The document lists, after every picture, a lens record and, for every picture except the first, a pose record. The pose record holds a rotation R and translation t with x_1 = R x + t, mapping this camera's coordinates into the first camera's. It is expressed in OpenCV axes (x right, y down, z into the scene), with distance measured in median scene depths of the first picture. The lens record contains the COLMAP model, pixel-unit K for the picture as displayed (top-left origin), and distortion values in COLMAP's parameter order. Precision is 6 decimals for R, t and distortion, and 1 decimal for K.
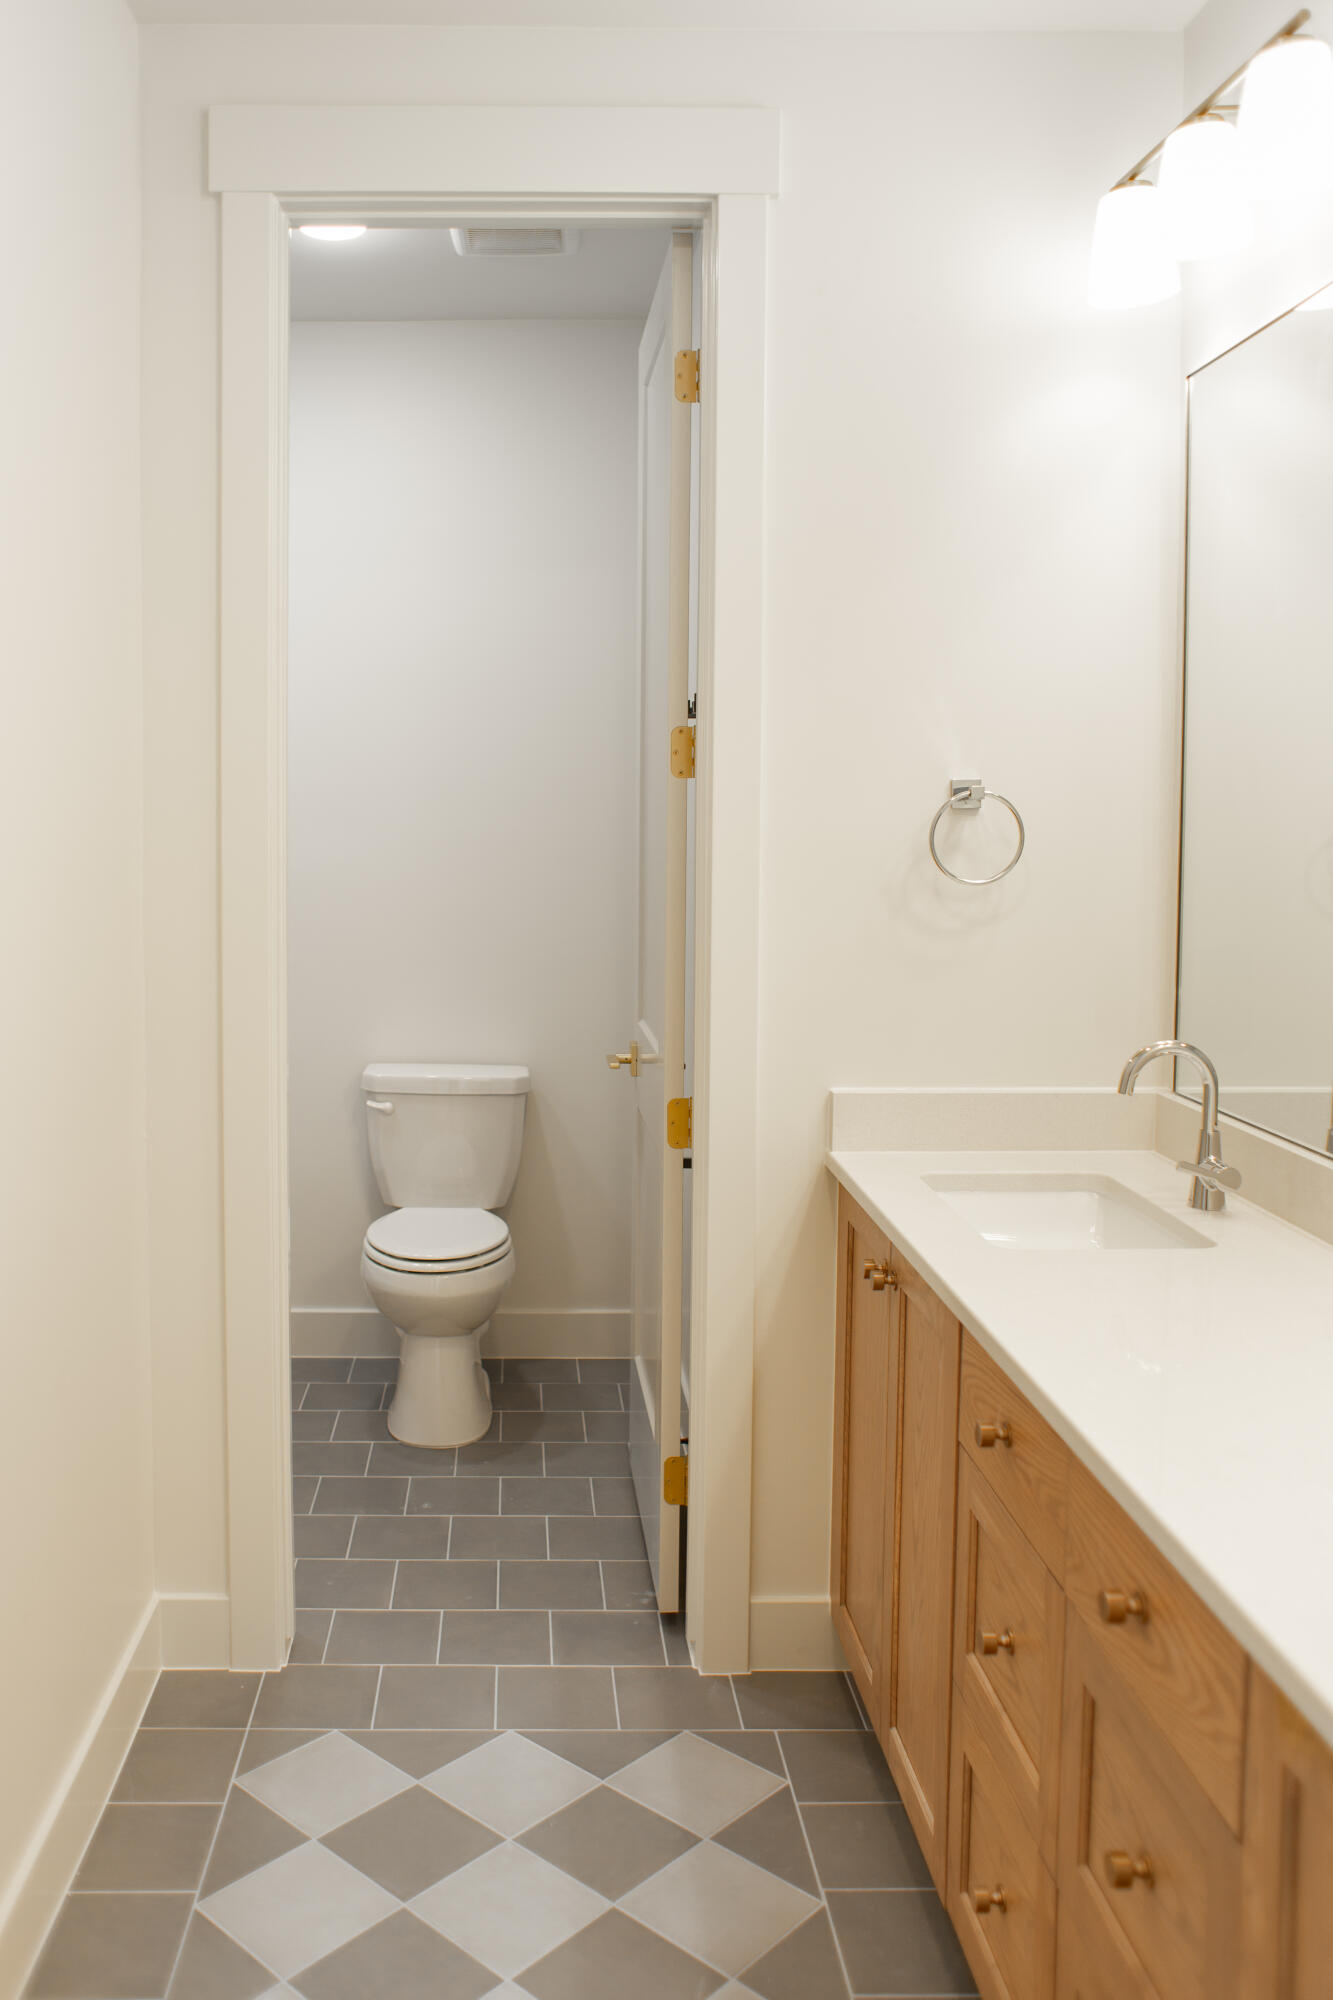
lens RADIAL K [[1609.5, 0, 623.3], [0, 1609.5, 987.1], [0, 0, 1]] dist [-0.058990, 0.080266]
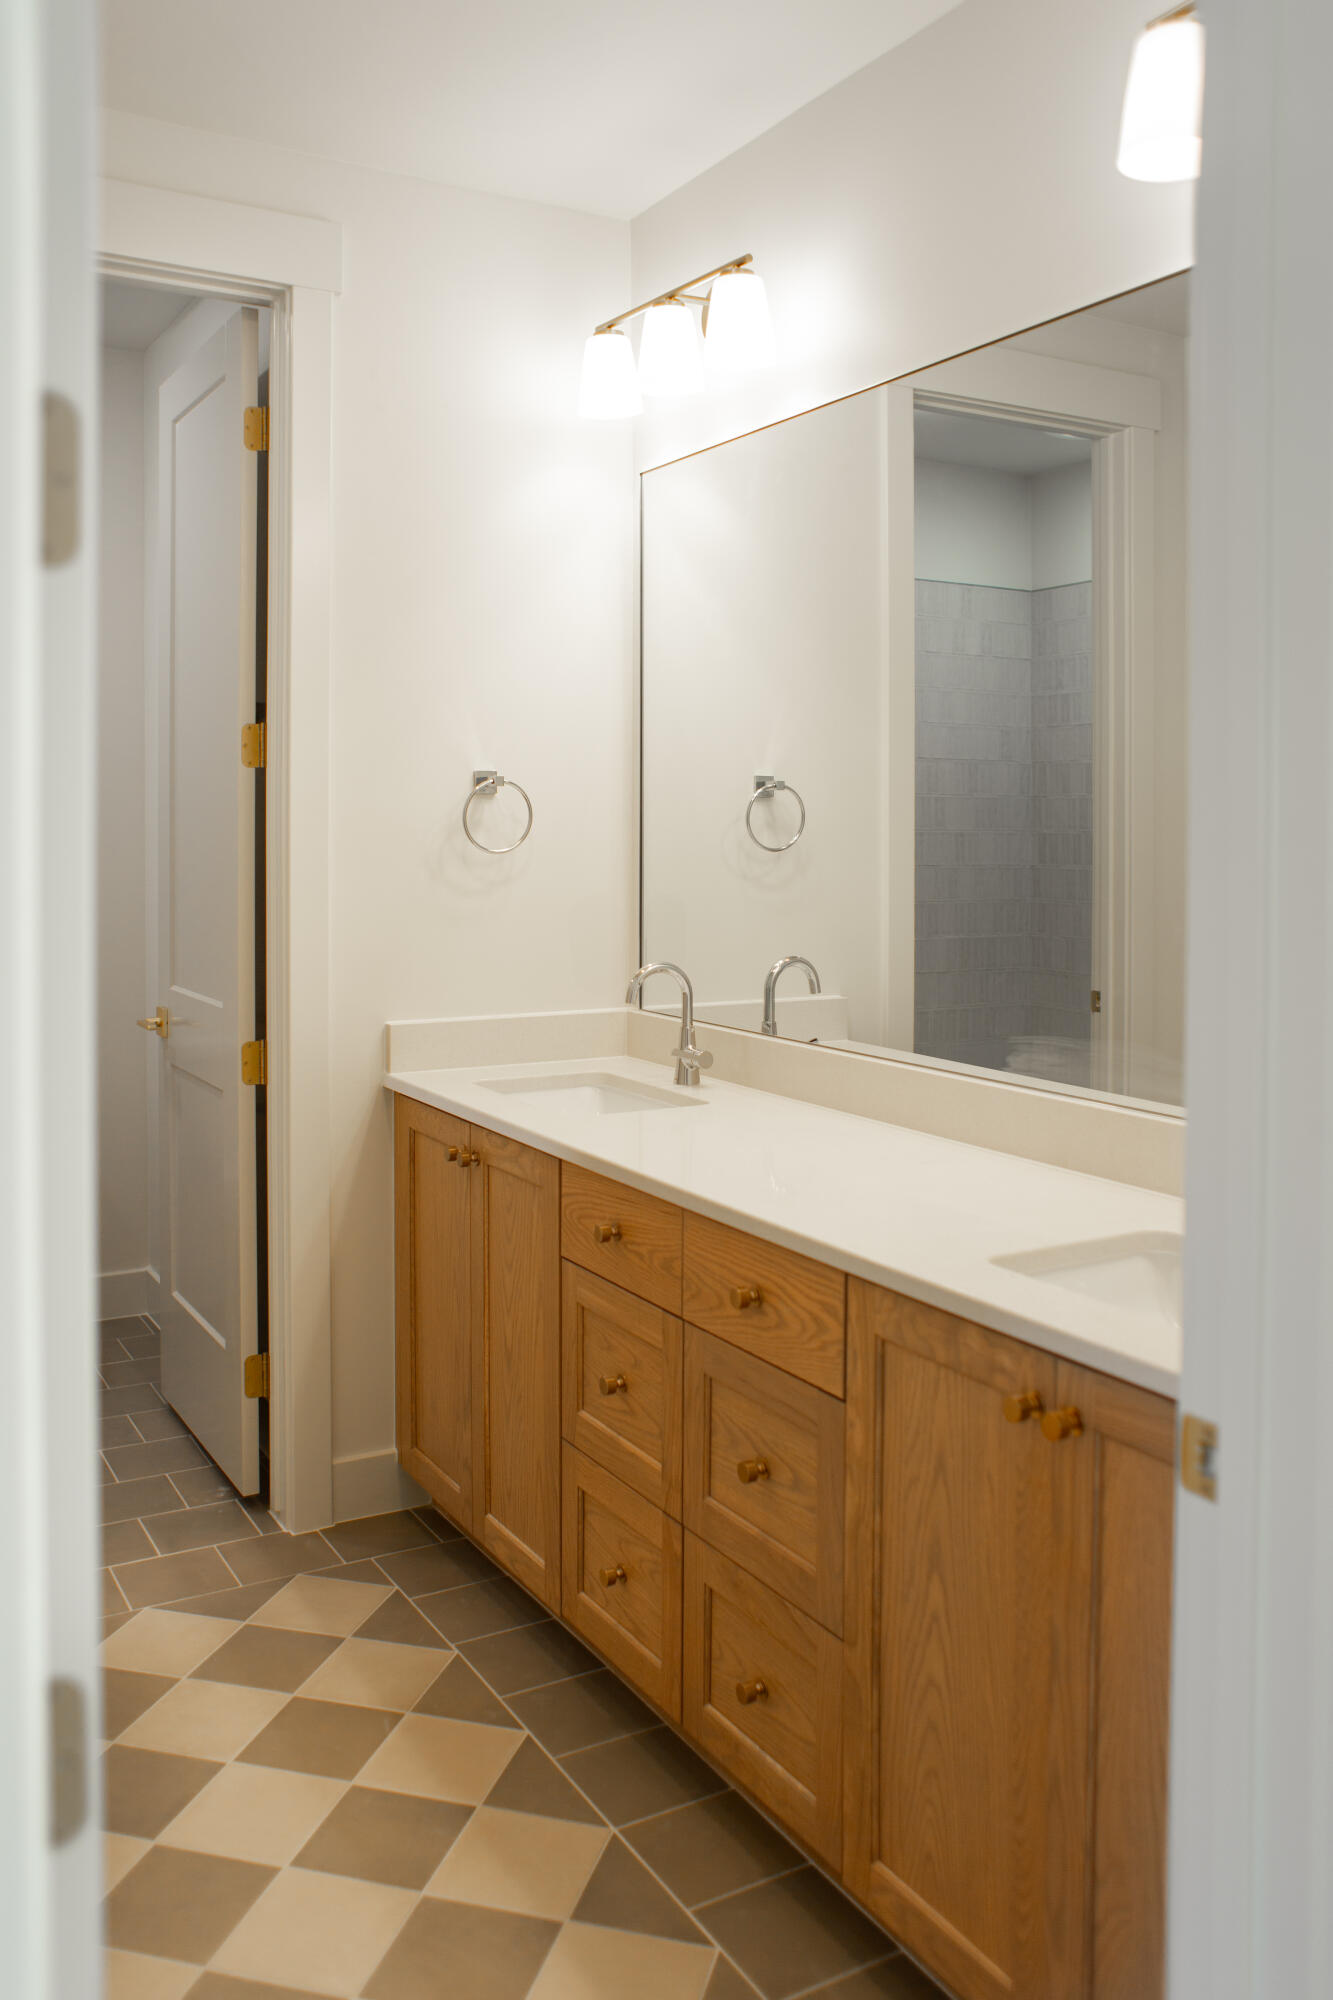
lens RADIAL K [[1636.2, 0, 697.6], [0, 1636.2, 1005.3], [0, 0, 1]] dist [-0.009458, 0.000962]
pose [[0.871696, -0.053735, 0.487093, -0.293861], [0.053190, 0.998472, 0.014961, 0.047767], [-0.487153, 0.012867, 0.873222, -0.223096]]
